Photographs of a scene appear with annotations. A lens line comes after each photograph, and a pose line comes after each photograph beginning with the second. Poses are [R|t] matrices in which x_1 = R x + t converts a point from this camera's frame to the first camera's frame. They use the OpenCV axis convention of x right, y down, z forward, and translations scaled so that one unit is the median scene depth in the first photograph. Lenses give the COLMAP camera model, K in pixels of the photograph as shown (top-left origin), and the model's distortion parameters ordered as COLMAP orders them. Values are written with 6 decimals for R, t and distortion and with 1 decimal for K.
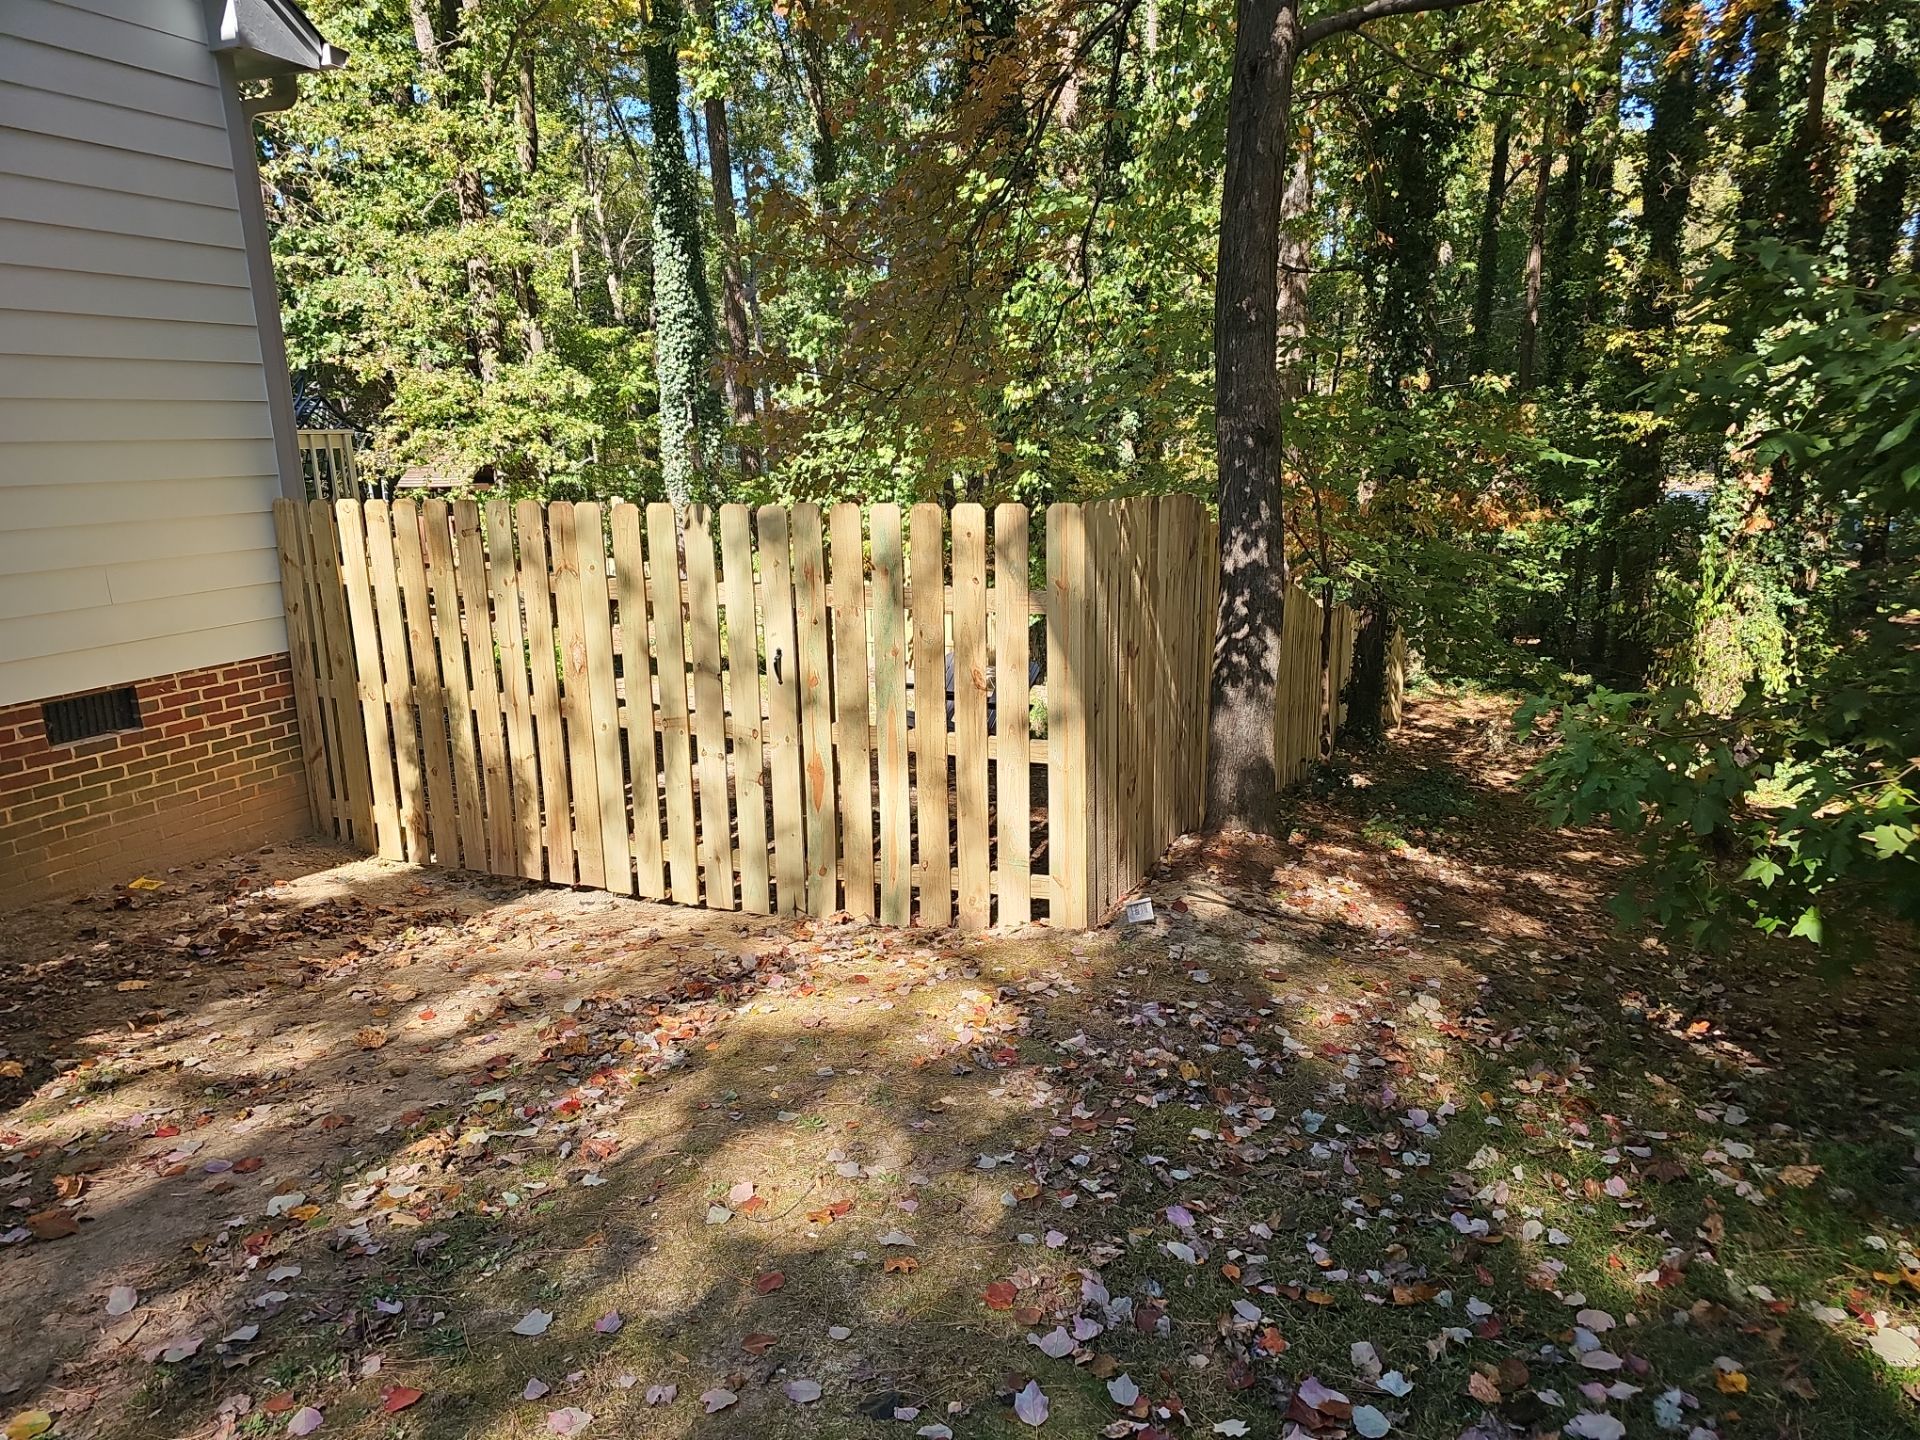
lens RADIAL K [[1269.1, 0, 971.7], [0, 1269.1, 738.1], [0, 0, 1]] dist [0.053356, -0.045437]
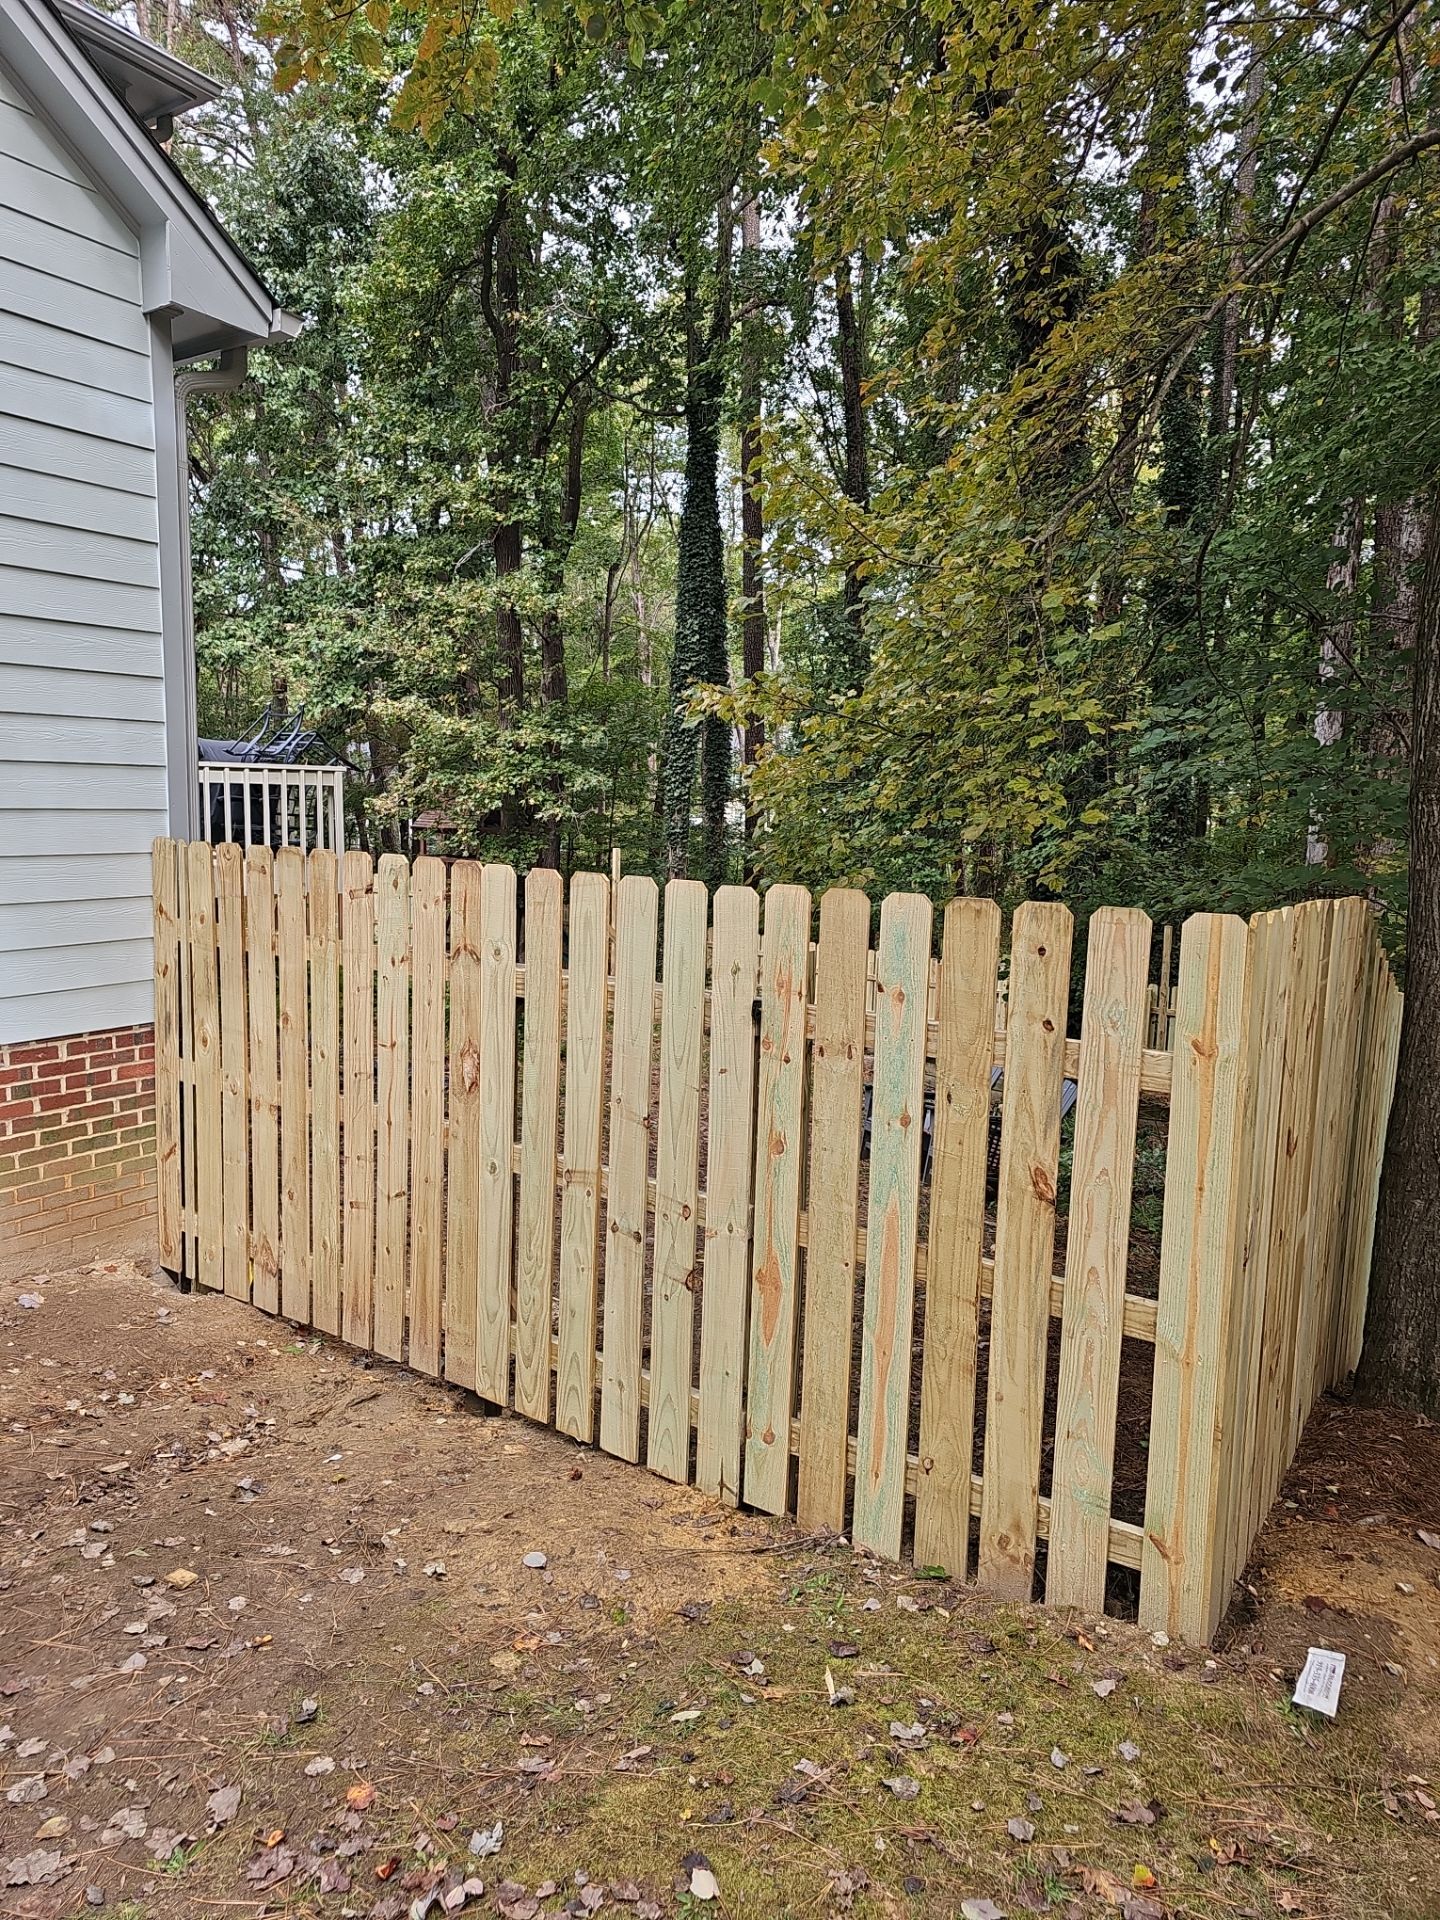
lens RADIAL K [[1269.1, 0, 703.5], [0, 1269.1, 960.5], [0, 0, 1]] dist [0.053356, -0.045437]
pose [[0.975398, 0.071568, -0.208512, -0.026134], [-0.093211, 0.991019, -0.095882, -0.063078], [0.199778, 0.112959, 0.973308, 0.283471]]
